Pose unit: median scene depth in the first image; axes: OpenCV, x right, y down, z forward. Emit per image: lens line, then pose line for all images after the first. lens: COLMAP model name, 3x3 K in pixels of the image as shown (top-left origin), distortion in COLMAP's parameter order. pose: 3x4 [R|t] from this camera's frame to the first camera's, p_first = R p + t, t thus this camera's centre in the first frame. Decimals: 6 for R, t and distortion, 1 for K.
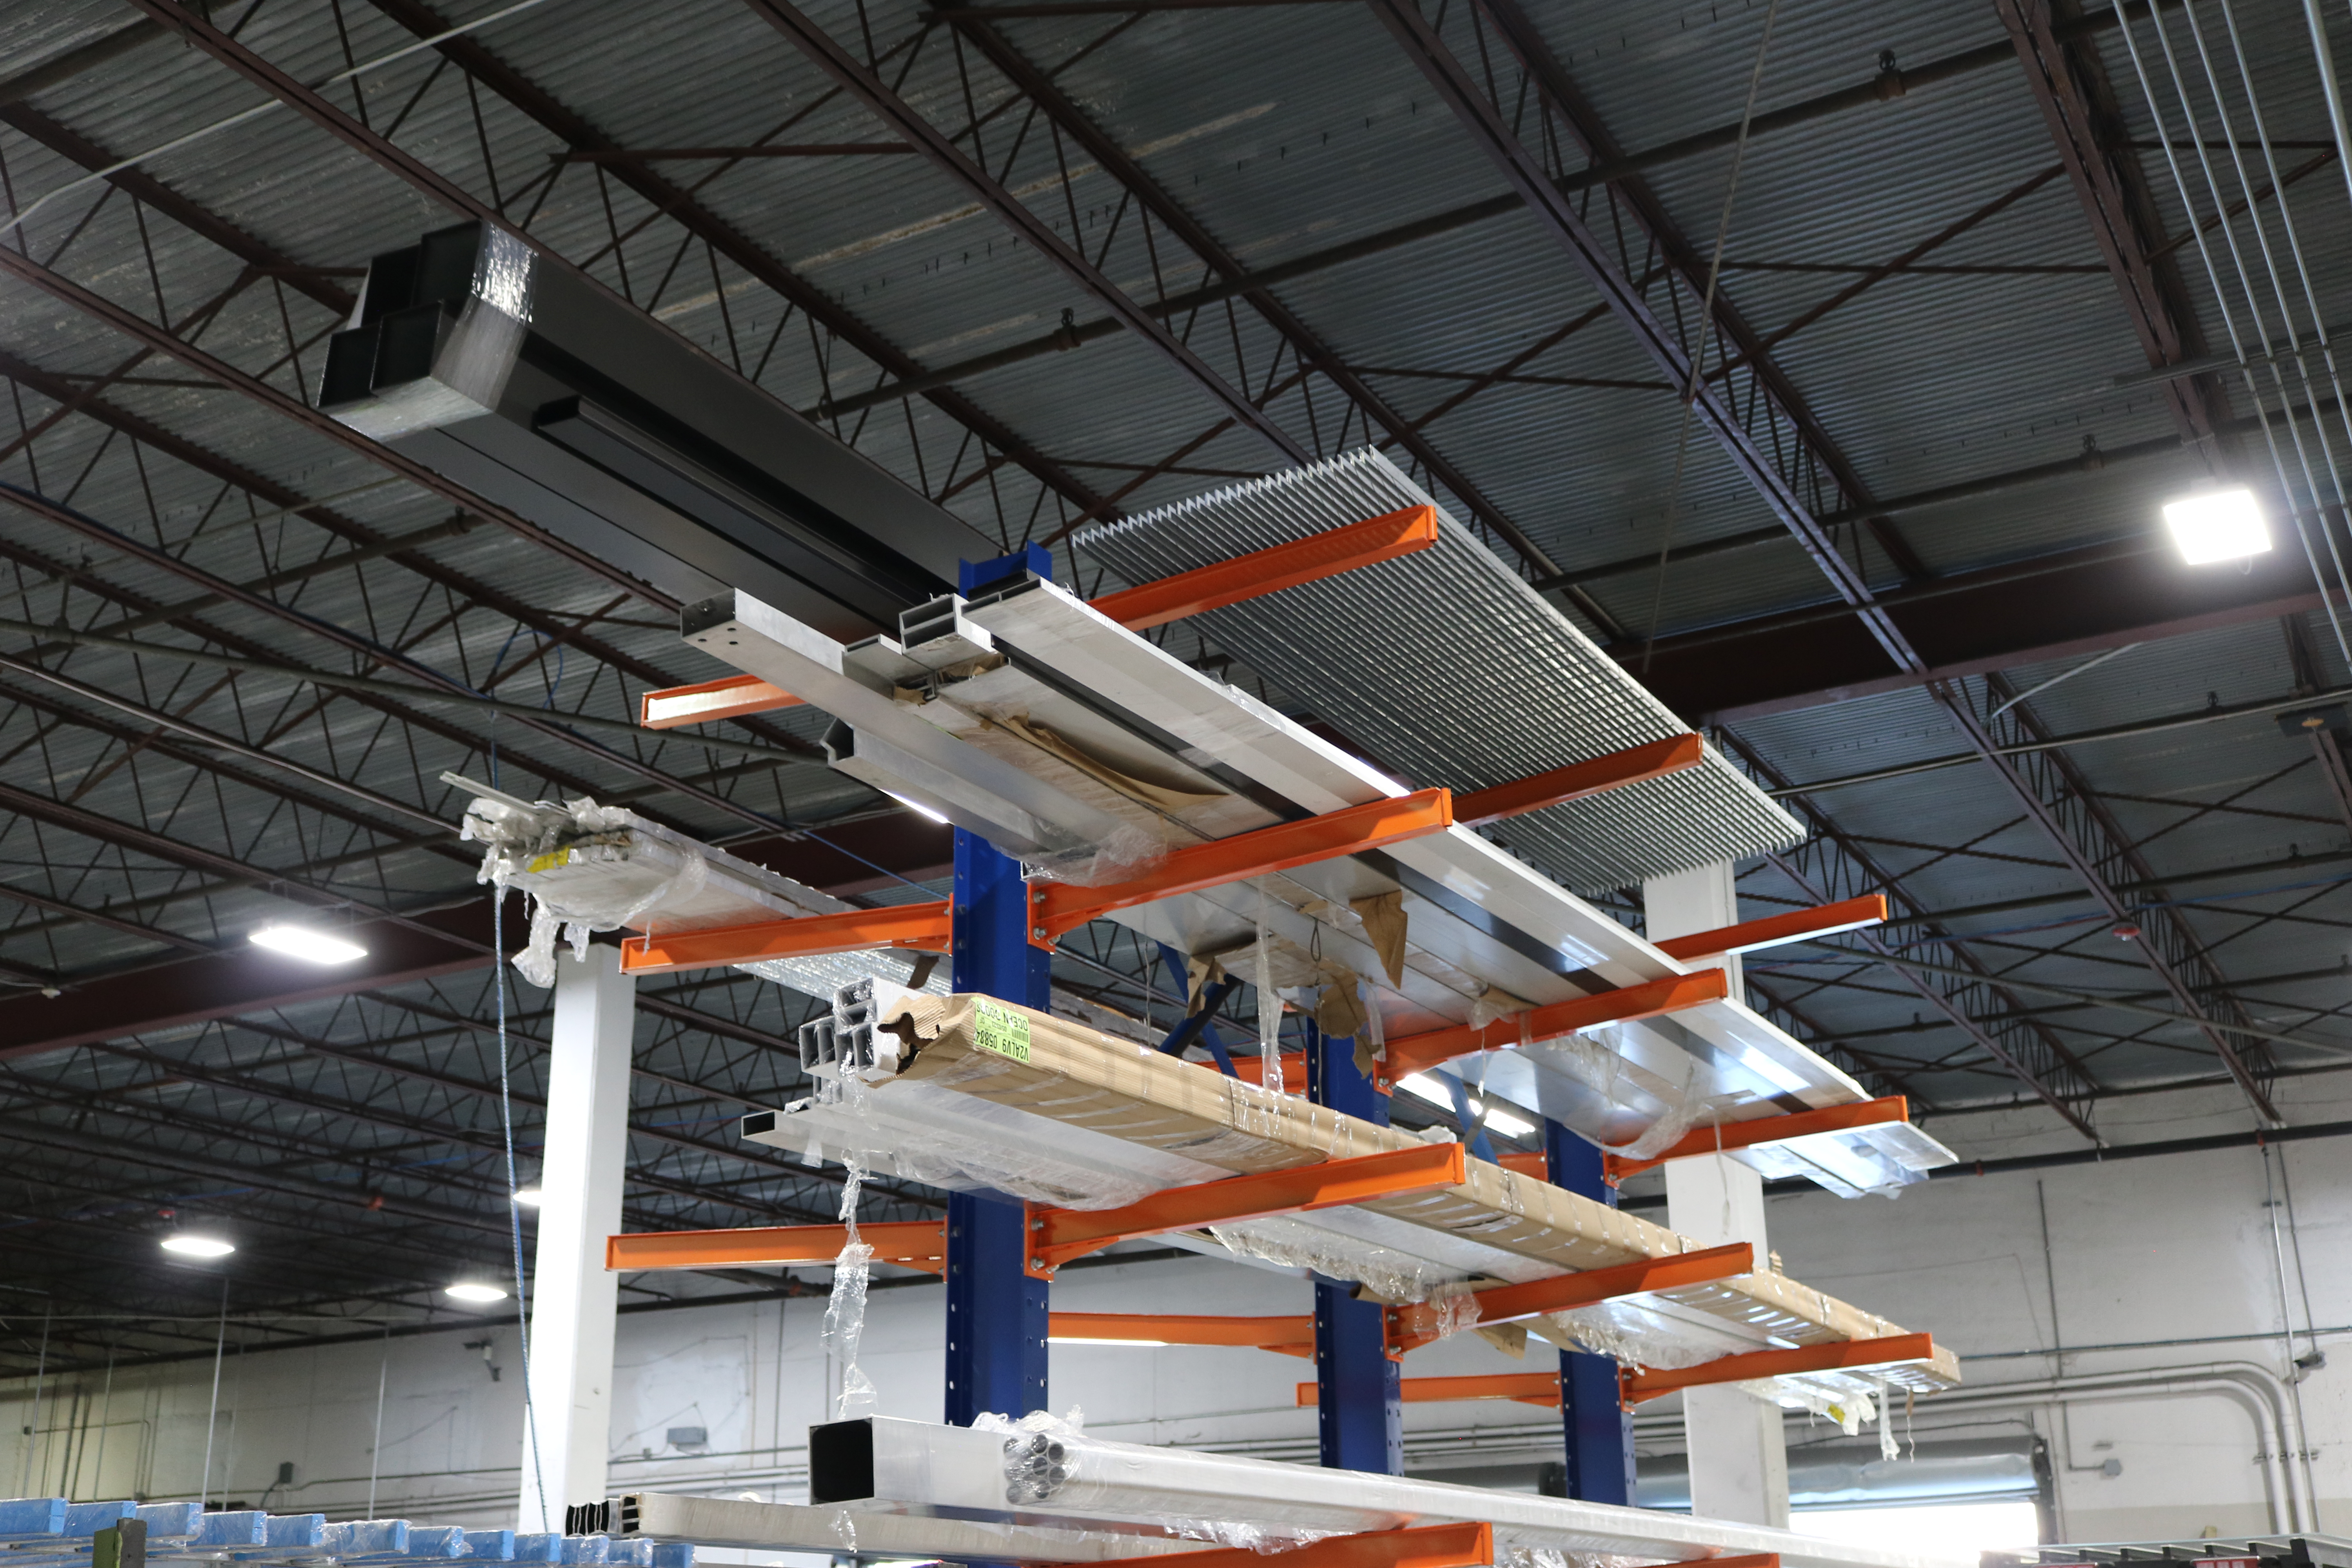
lens RADIAL K [[2570.3, 0, 1224.2], [0, 2570.3, 827.3], [0, 0, 1]] dist [0.014865, 0.000000]
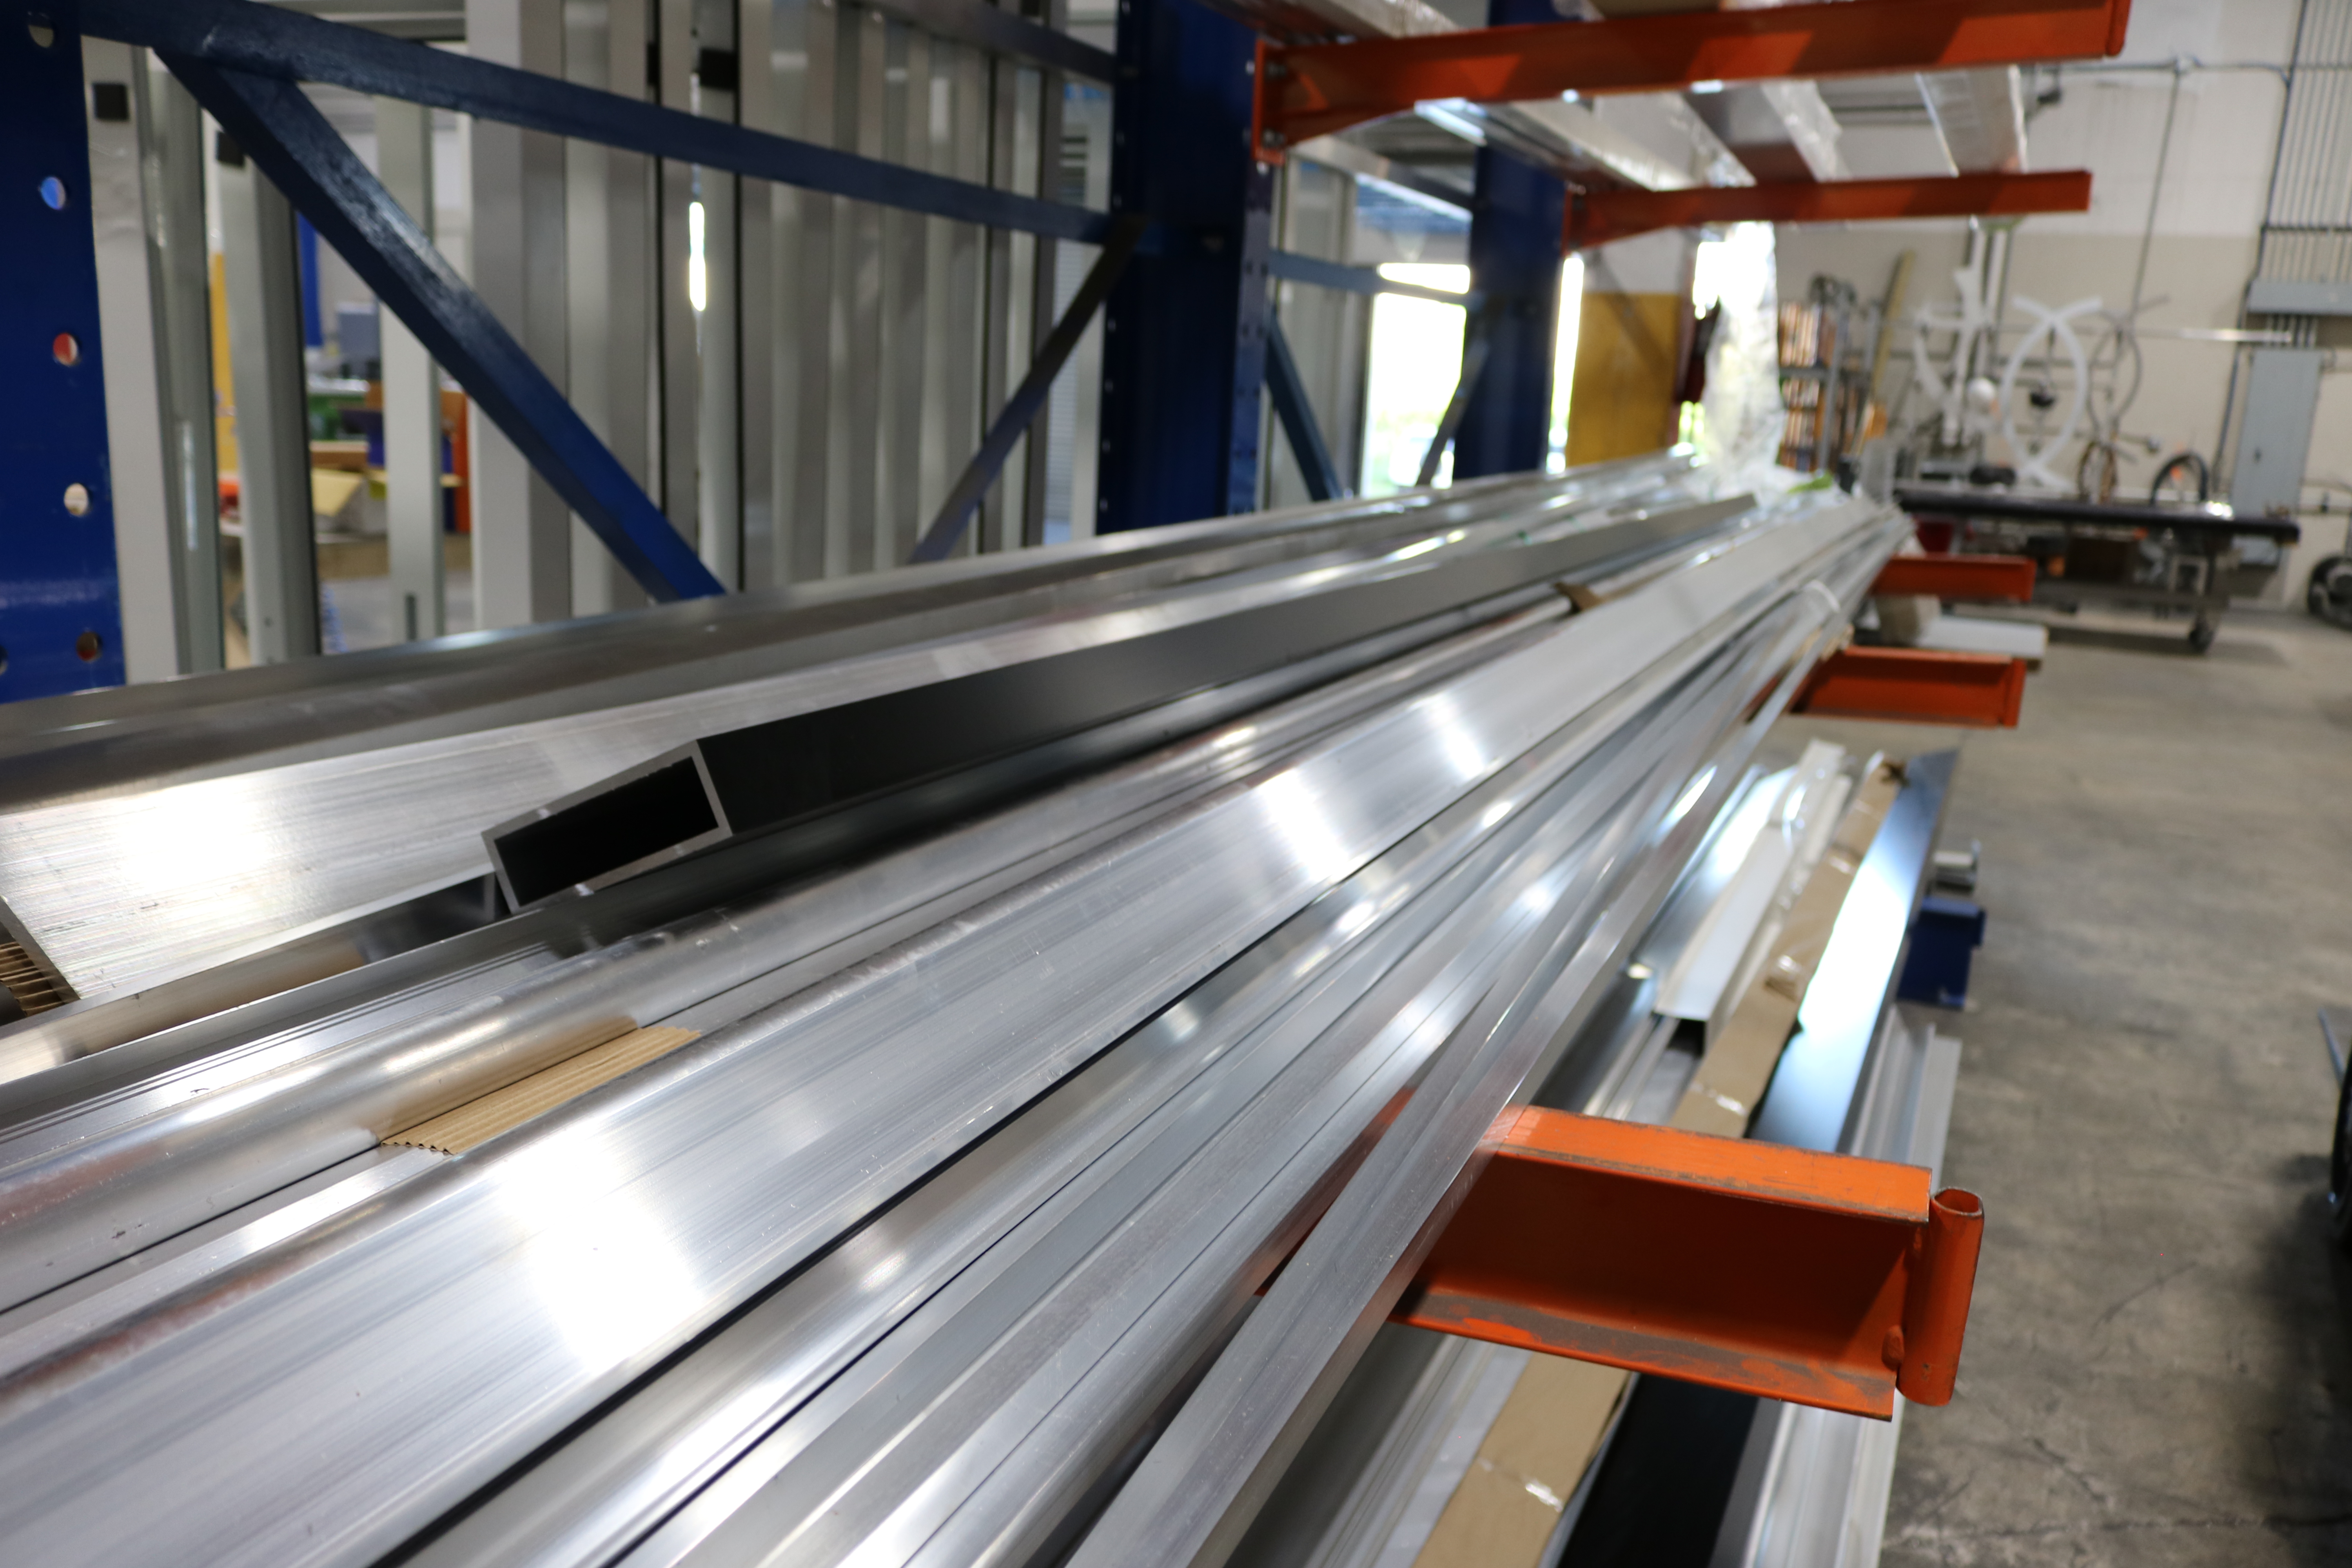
lens RADIAL K [[1888.7, 0, 1220.9], [0, 1888.7, 785.9], [0, 0, 1]] dist [0.003525, 0.014125]
pose [[0.990929, 0.042627, 0.127447, 0.015310], [-0.102021, 0.855913, 0.506956, 0.189780], [-0.087474, -0.515360, 0.852498, 0.493962]]
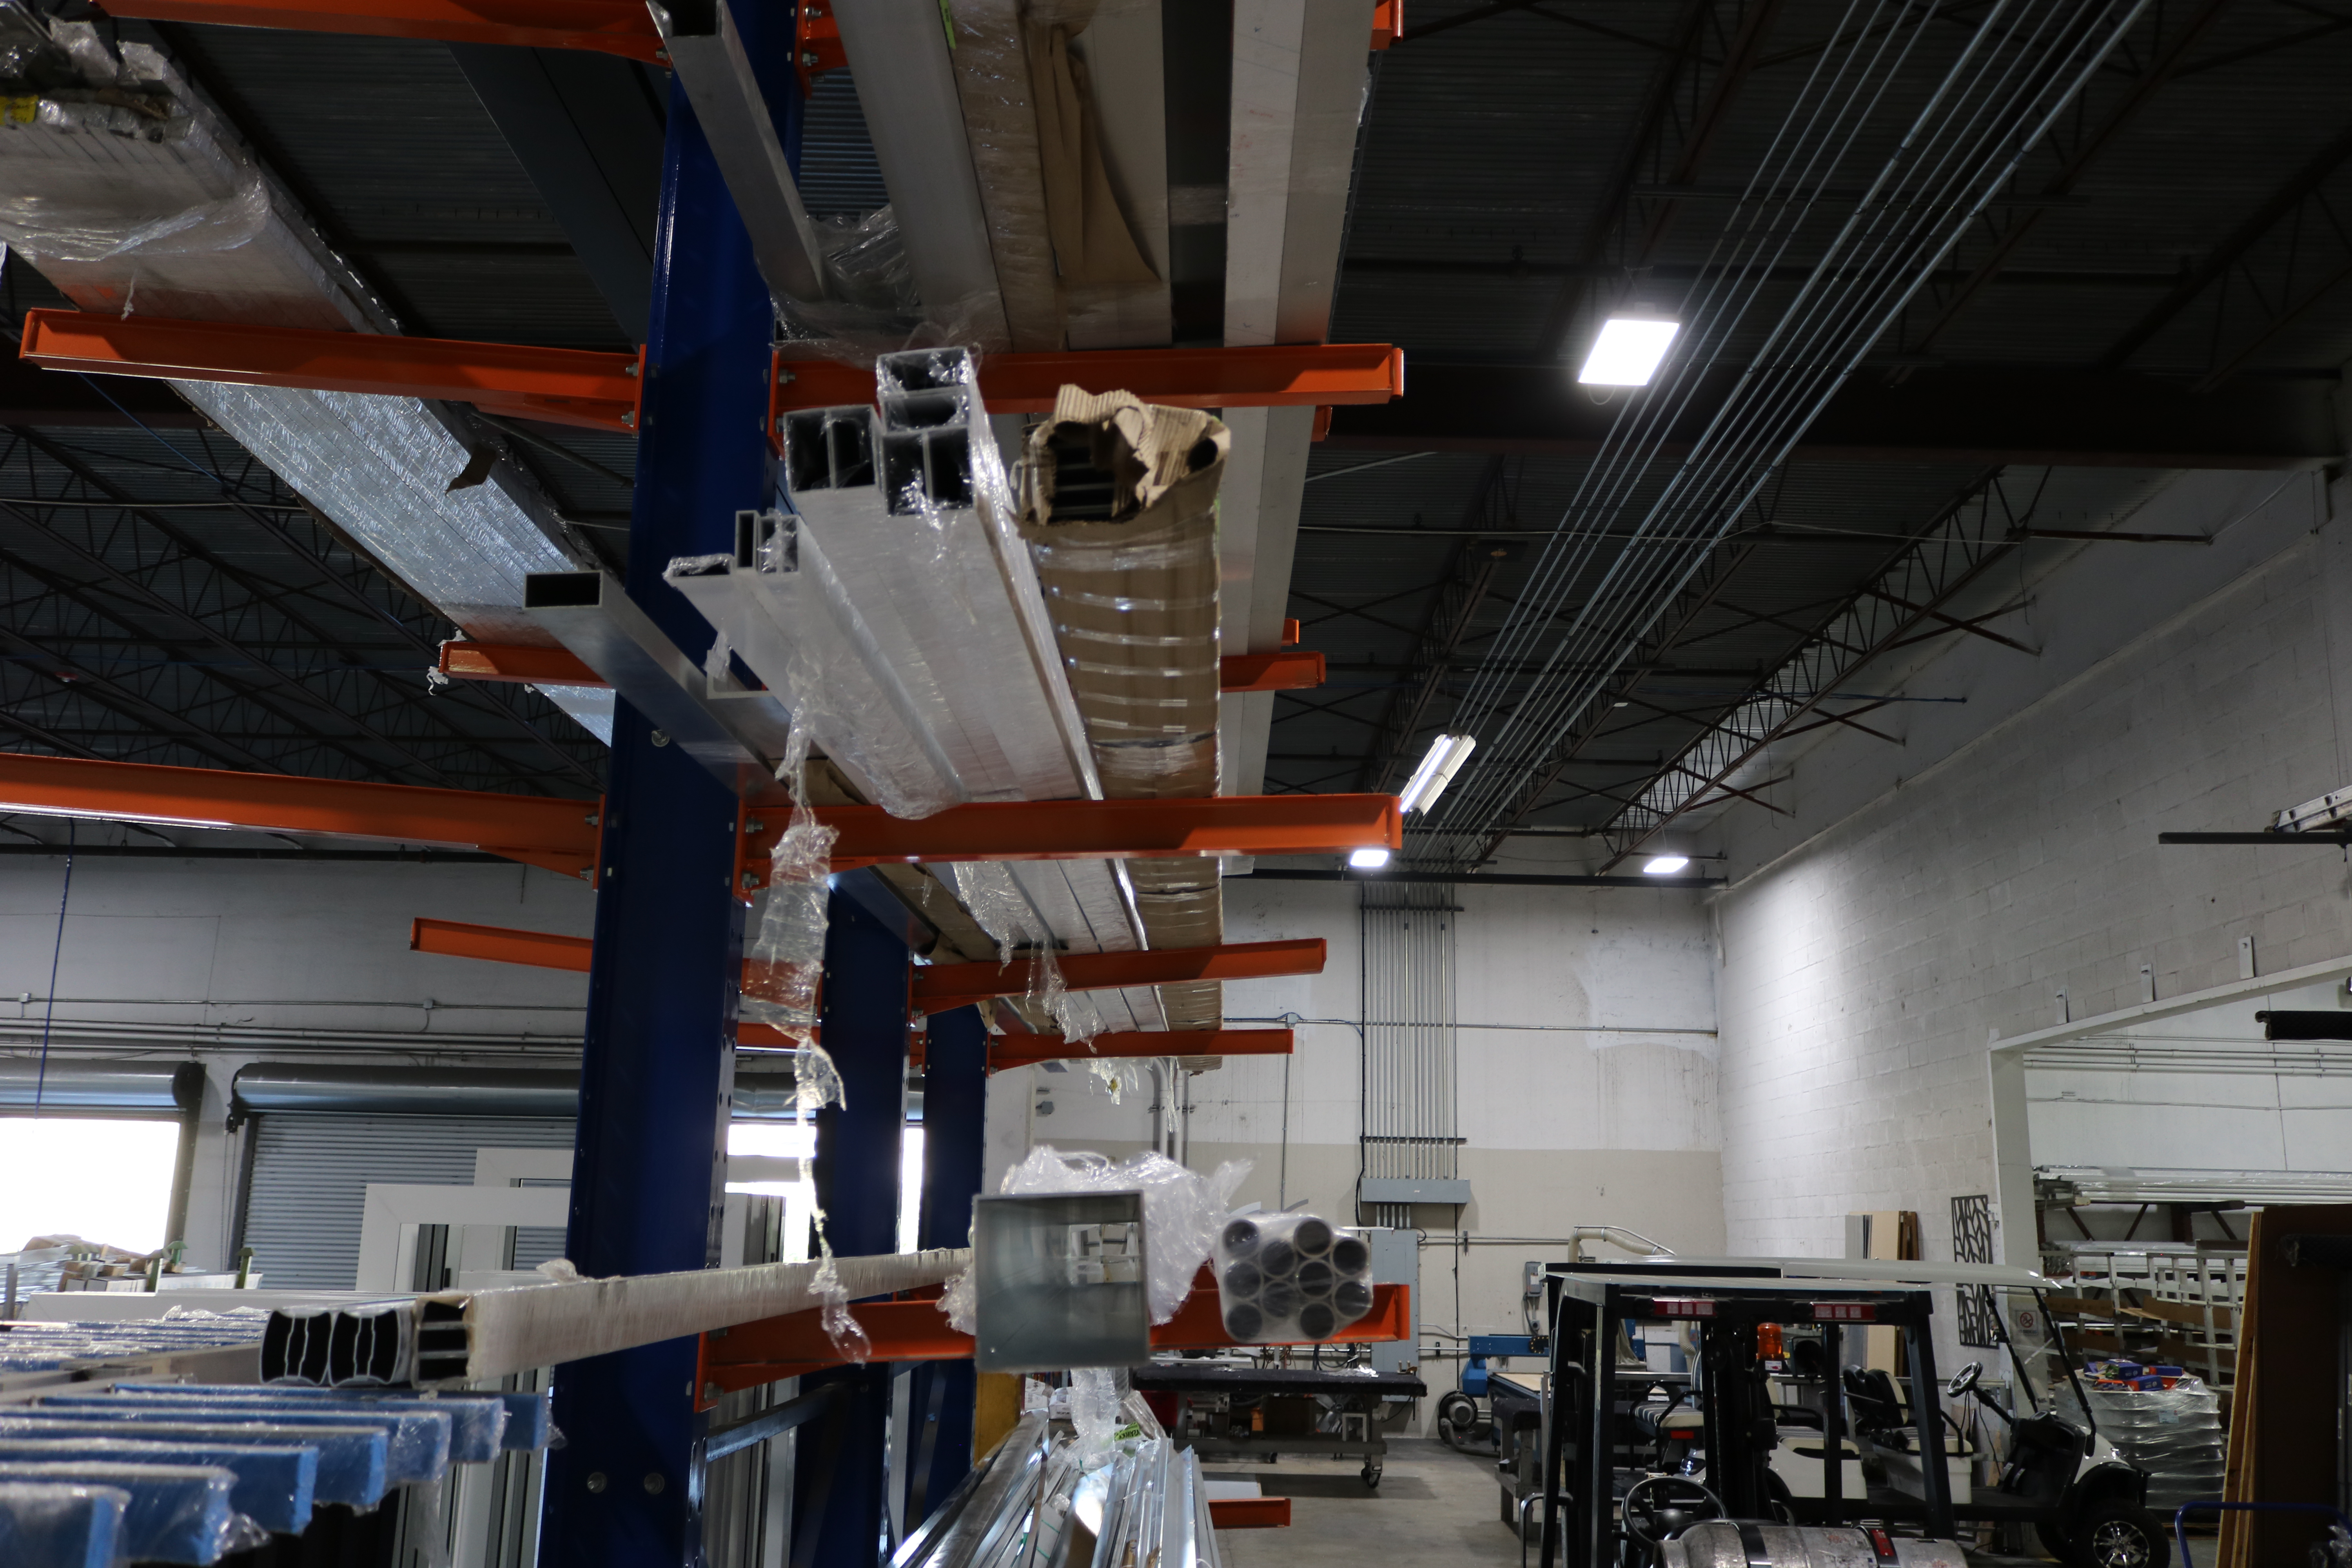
lens RADIAL K [[1888.7, 0, 1178.8], [0, 1888.7, 790.7], [0, 0, 1]] dist [0.003525, 0.014125]
pose [[0.871346, 0.140482, 0.470129, -0.142511], [-0.186143, 0.981155, 0.051816, 0.063339], [-0.453990, -0.132661, 0.881076, 0.323290]]
